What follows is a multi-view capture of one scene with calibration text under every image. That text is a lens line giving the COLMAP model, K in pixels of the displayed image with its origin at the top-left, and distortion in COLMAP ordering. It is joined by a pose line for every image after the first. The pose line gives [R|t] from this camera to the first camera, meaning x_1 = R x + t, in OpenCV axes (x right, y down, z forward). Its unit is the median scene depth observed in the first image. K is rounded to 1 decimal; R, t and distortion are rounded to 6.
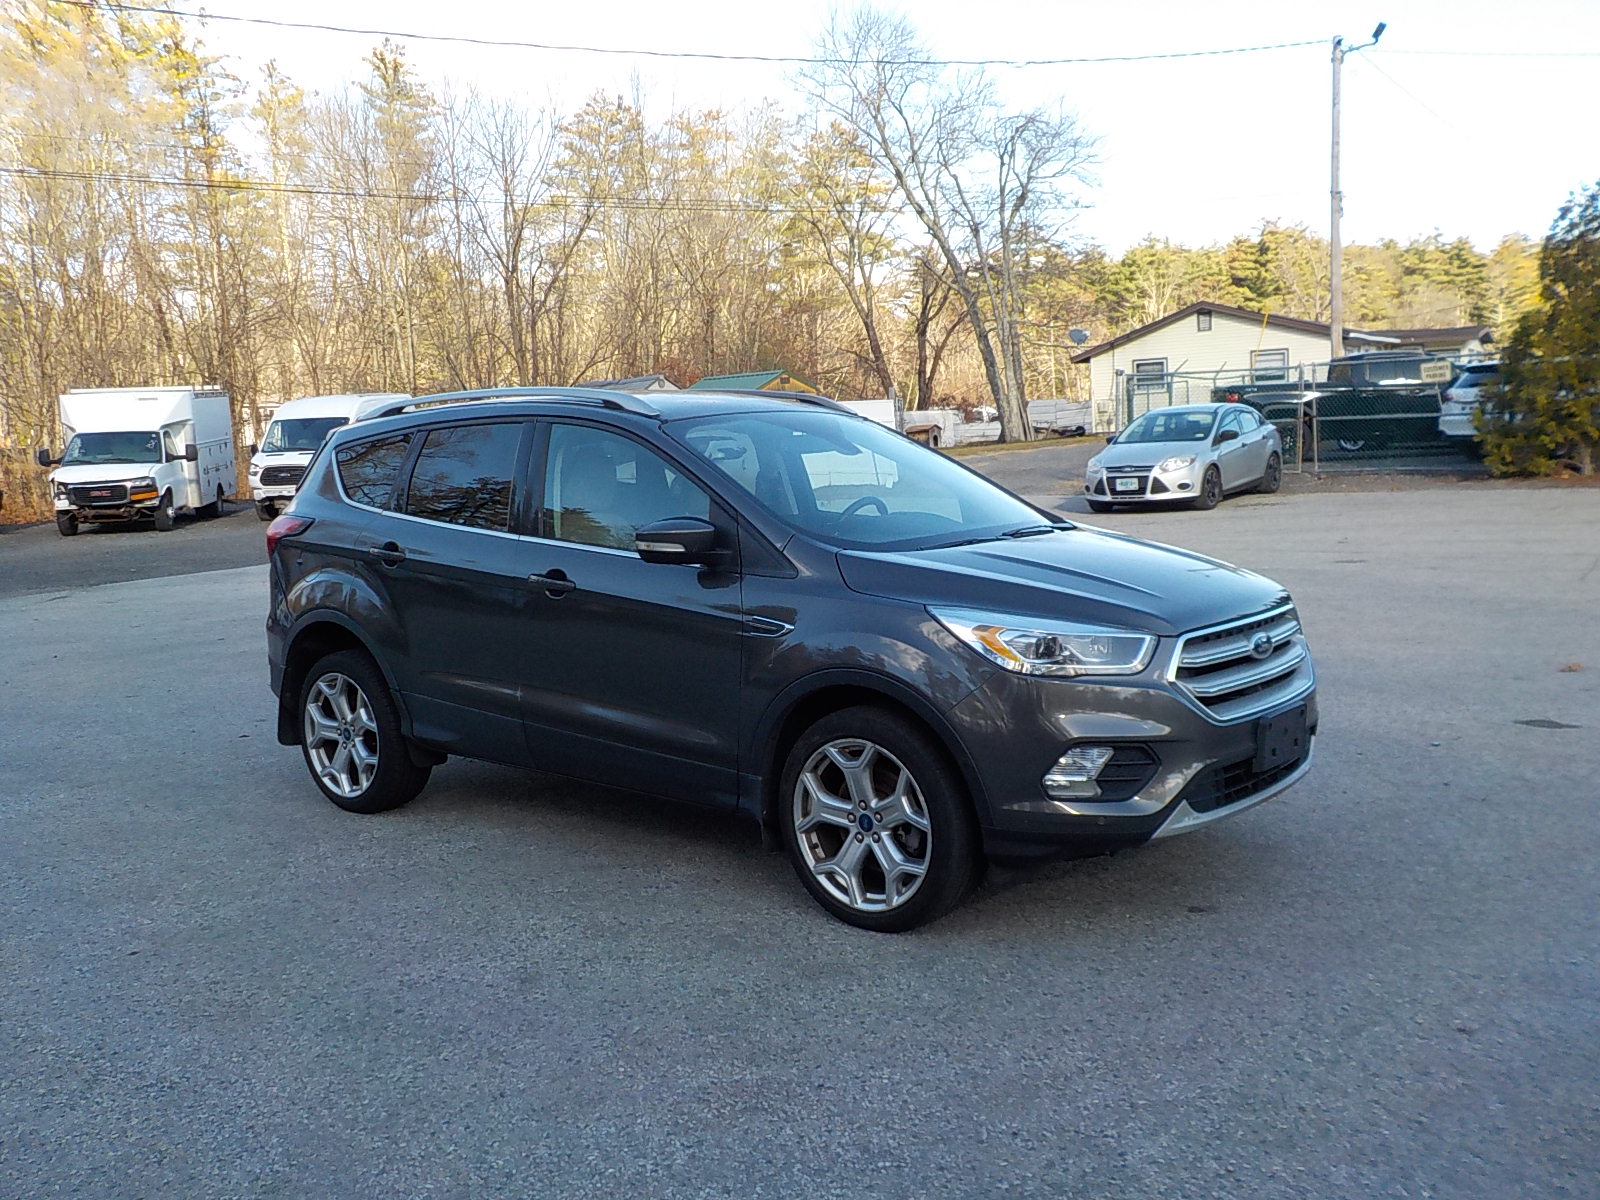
lens RADIAL K [[1456.1, 0, 782.4], [0, 1456.1, 602.7], [0, 0, 1]] dist [0.008328, 0.001526]
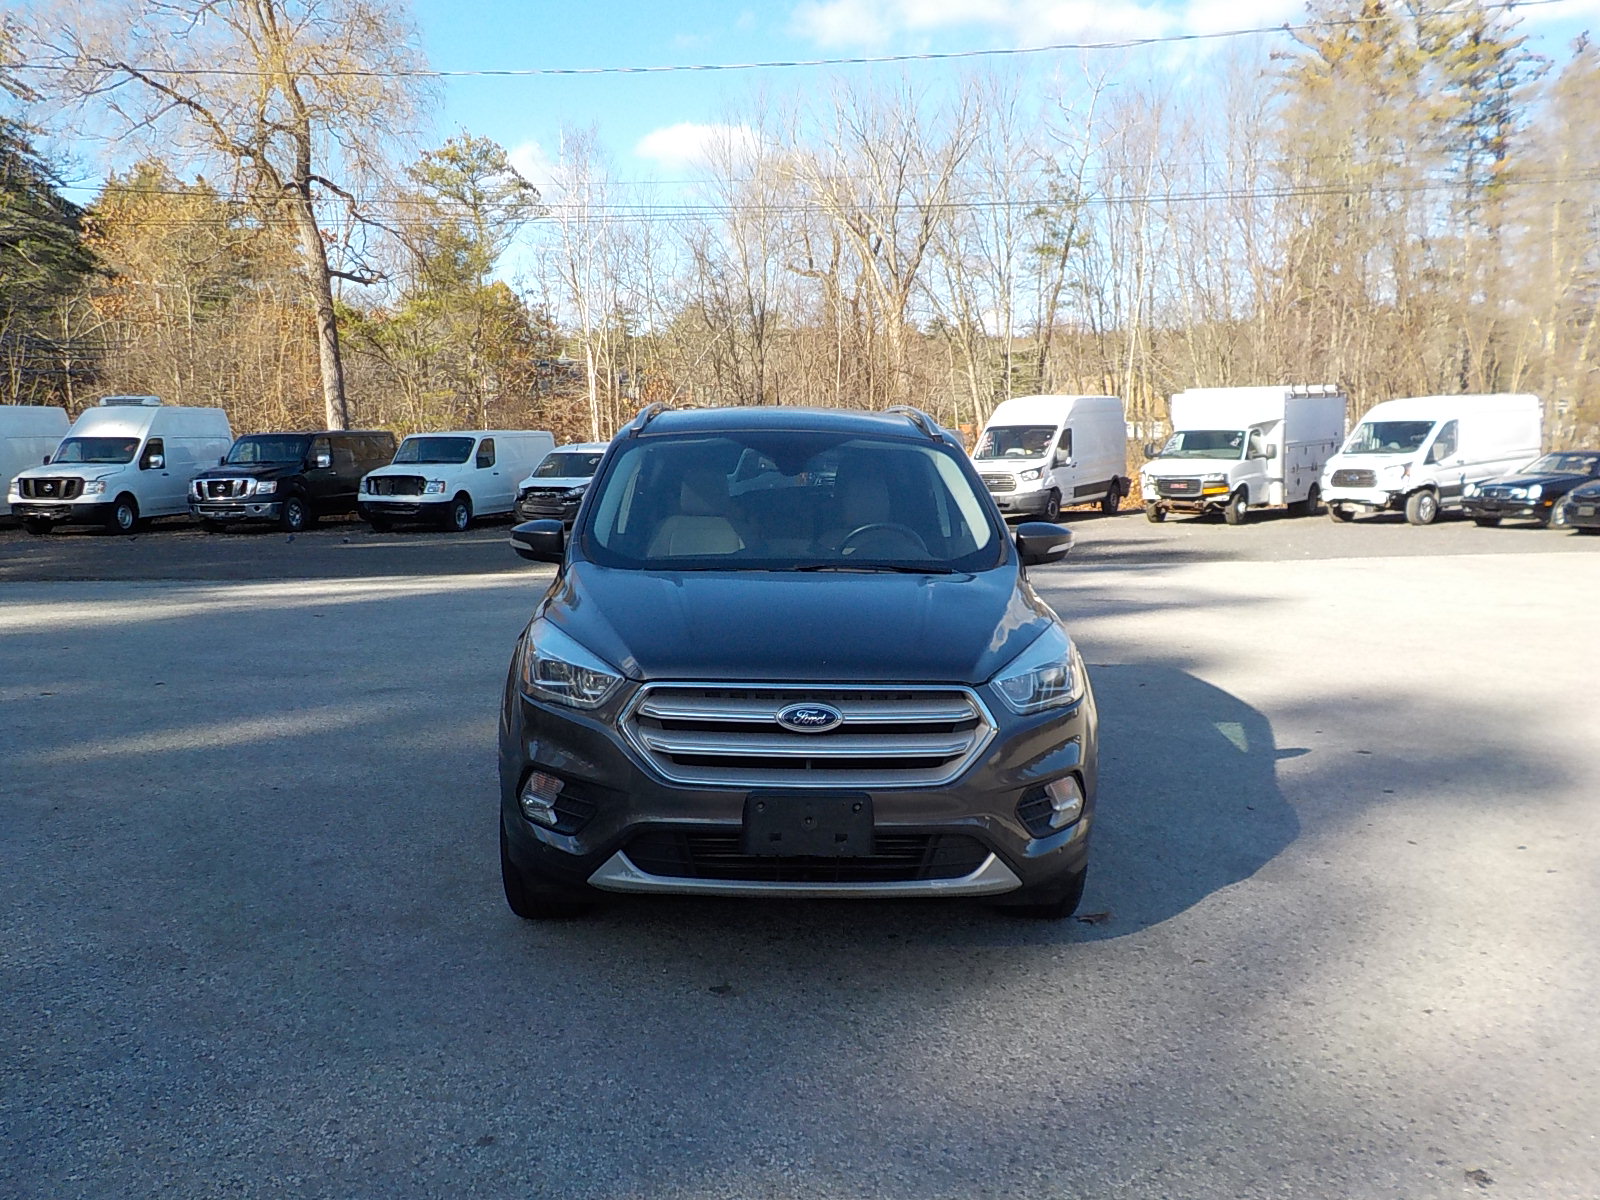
lens RADIAL K [[1456.1, 0, 782.4], [0, 1456.1, 602.7], [0, 0, 1]] dist [0.008328, 0.001526]
pose [[0.646924, 0.117417, -0.753461, 0.162690], [-0.115443, 0.991766, 0.055434, -0.014392], [0.753766, 0.051120, 0.655152, 0.070149]]
